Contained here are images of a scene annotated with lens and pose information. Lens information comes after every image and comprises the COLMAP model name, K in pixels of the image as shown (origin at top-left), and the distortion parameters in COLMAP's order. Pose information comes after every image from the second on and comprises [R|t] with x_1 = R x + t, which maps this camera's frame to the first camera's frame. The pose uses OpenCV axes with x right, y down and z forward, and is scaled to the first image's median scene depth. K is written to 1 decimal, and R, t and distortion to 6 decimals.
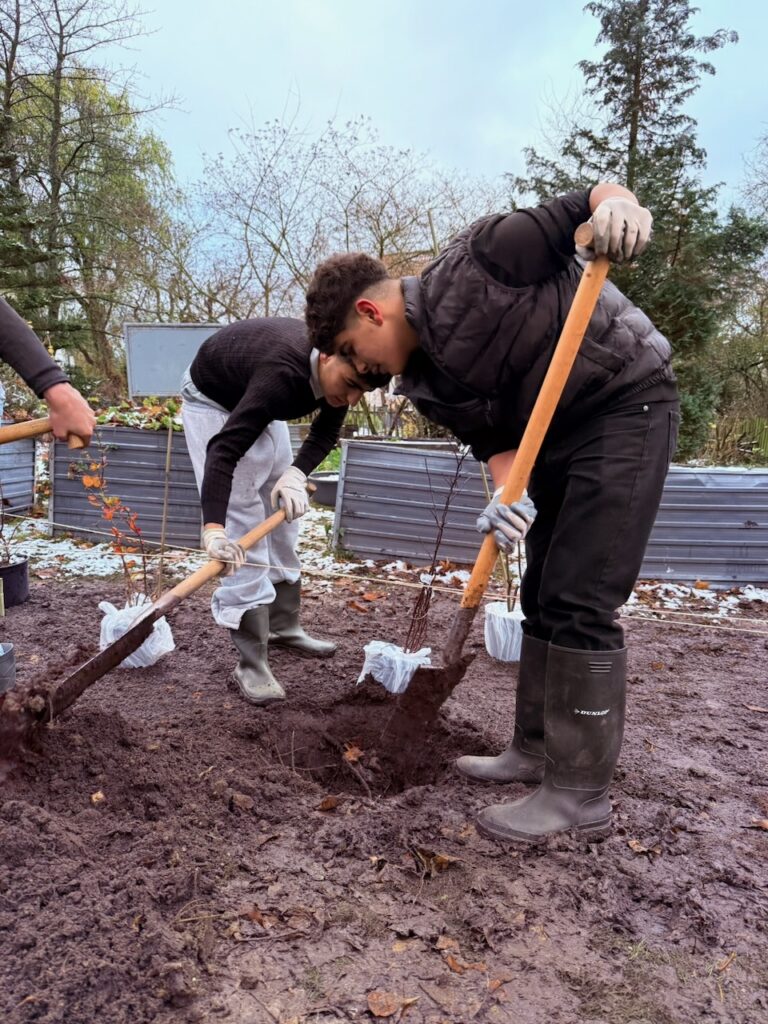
lens RADIAL K [[722.8, 0, 383.7], [0, 722.8, 512.4], [0, 0, 1]] dist [0.041765, -0.046815]
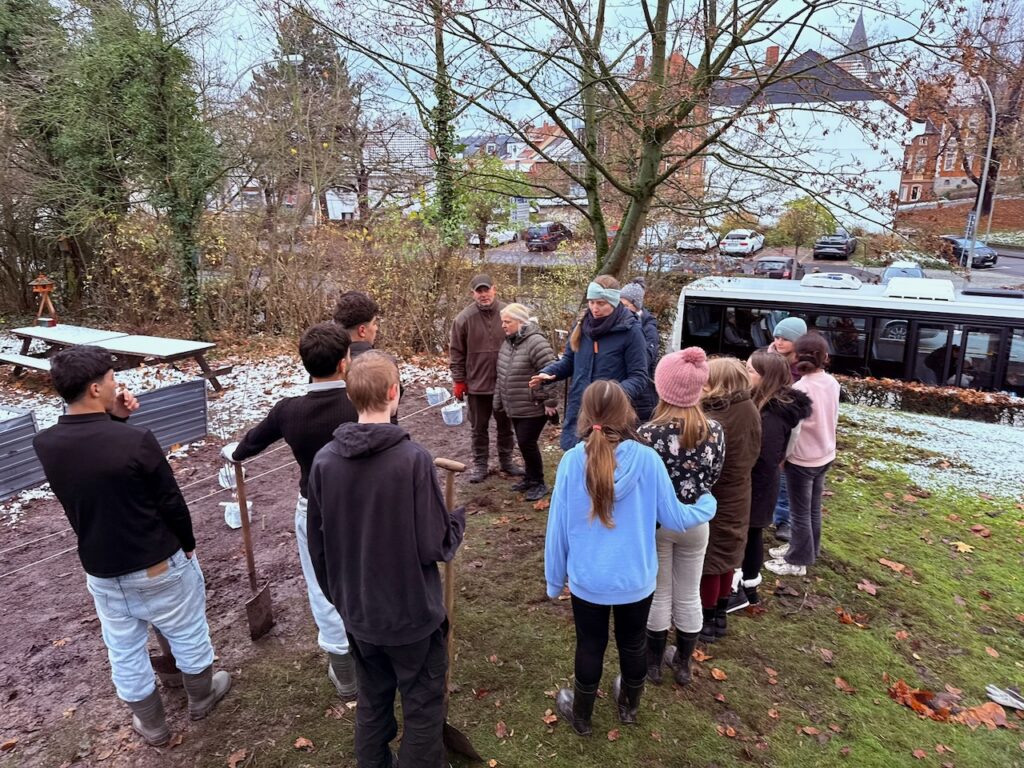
lens RADIAL K [[722.8, 0, 512.0], [0, 722.8, 383.2], [0, 0, 1]] dist [0.041765, -0.046815]
pose [[0.413838, -0.256108, 0.873583, -0.366108], [0.162753, 0.964965, 0.205799, -0.276242], [-0.895684, 0.057011, 0.441022, -0.627295]]
